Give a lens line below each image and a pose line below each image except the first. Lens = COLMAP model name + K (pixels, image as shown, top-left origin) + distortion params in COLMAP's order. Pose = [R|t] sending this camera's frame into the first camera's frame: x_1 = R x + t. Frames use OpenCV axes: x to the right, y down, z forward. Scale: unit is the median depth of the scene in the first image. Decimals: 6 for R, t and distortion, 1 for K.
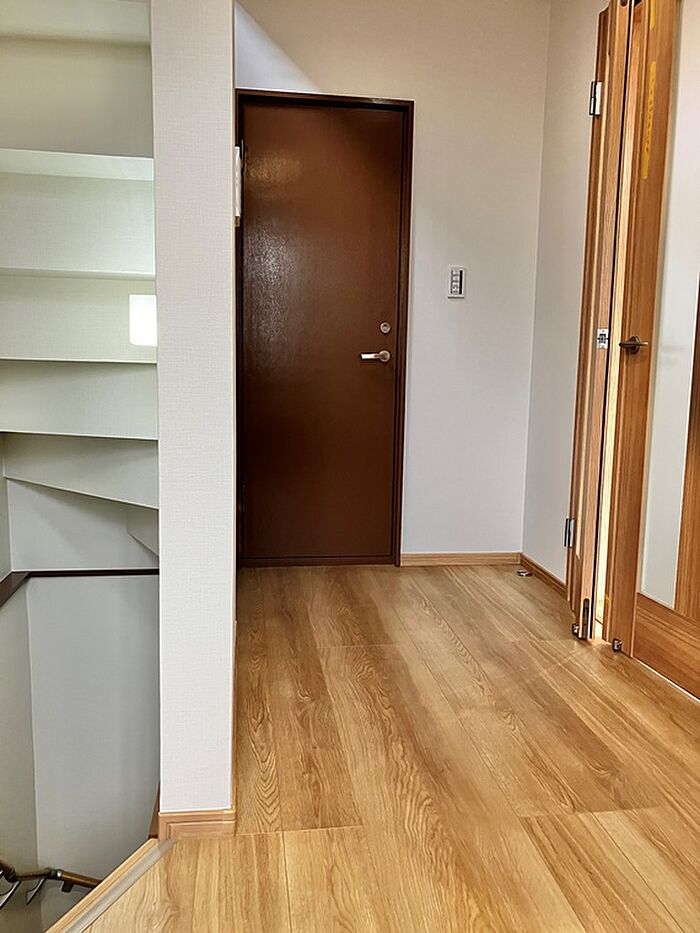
lens RADIAL K [[762.8, 0, 346.7], [0, 762.8, 466.5], [0, 0, 1]] dist [0.012038, 0.000914]
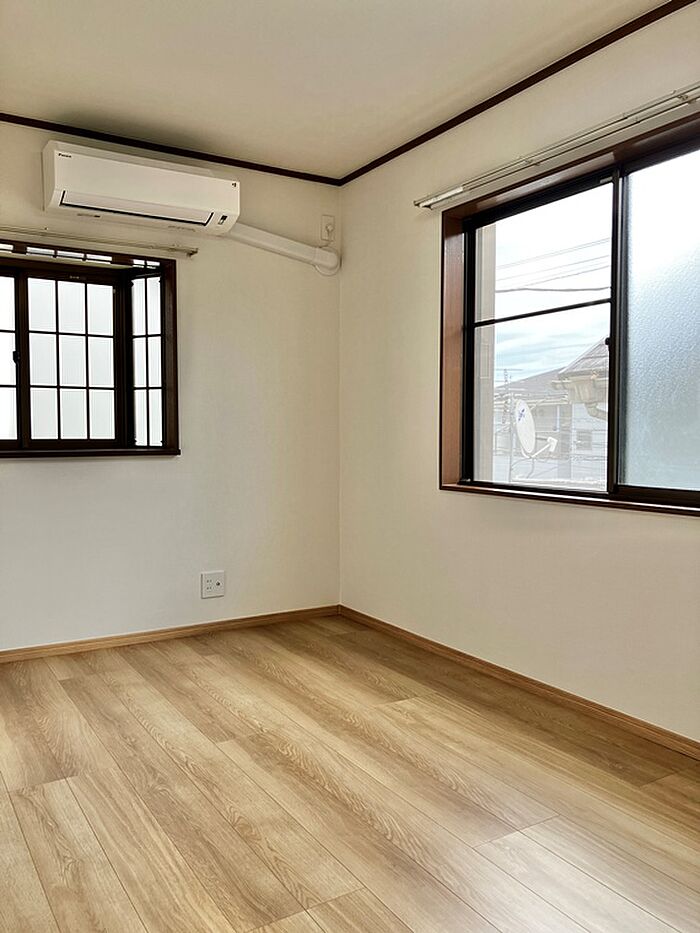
lens RADIAL K [[762.8, 0, 349.1], [0, 762.8, 465.6], [0, 0, 1]] dist [0.012038, 0.000914]
pose [[-0.918531, 0.004479, -0.395323, 0.520006], [-0.070804, 0.981905, 0.175638, -0.351295], [0.388957, 0.189319, -0.901594, 2.069327]]
